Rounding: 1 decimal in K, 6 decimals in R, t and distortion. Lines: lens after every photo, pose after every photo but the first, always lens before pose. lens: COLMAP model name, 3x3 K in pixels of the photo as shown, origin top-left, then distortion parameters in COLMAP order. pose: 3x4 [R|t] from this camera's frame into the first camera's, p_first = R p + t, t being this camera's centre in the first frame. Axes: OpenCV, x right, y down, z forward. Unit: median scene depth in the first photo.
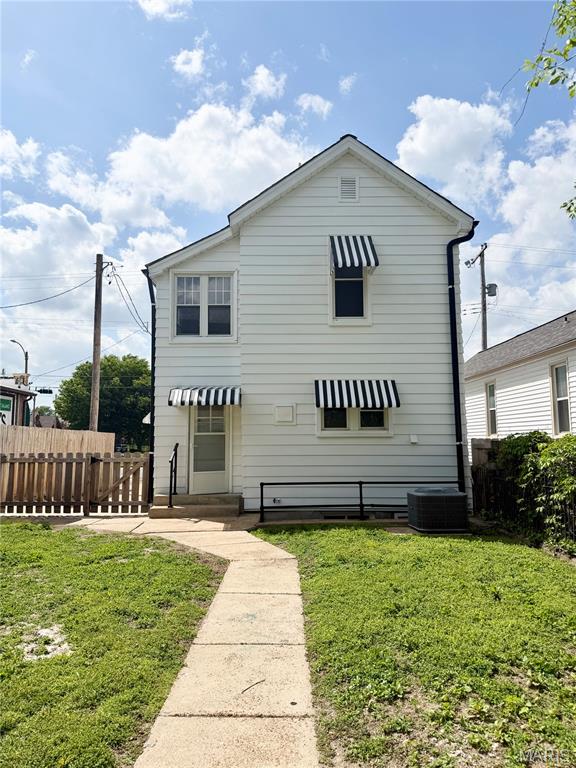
lens RADIAL K [[545.6, 0, 286.1], [0, 545.6, 375.1], [0, 0, 1]] dist [0.065265, -0.097218]
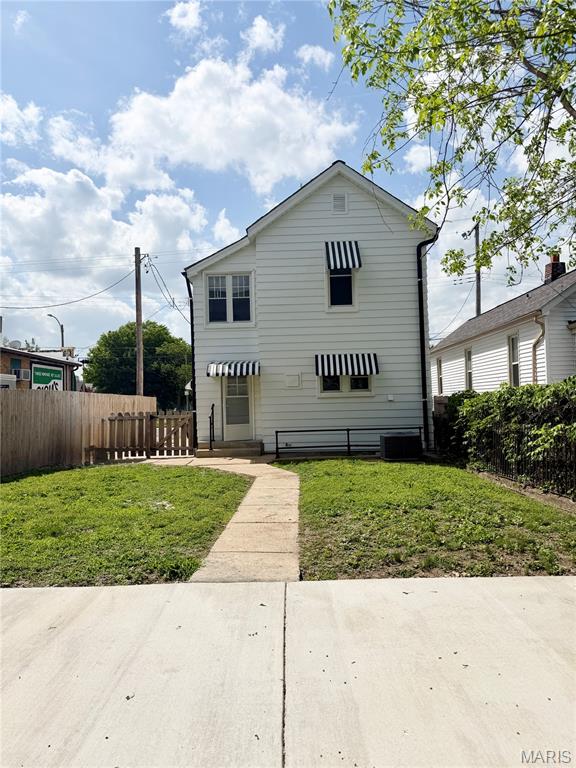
lens RADIAL K [[545.6, 0, 286.1], [0, 545.6, 375.1], [0, 0, 1]] dist [0.065265, -0.097218]
pose [[0.999718, -0.019900, -0.012942, -0.001613], [0.020823, 0.996922, 0.075585, -0.041754], [0.011398, -0.075833, 0.997055, -0.314261]]
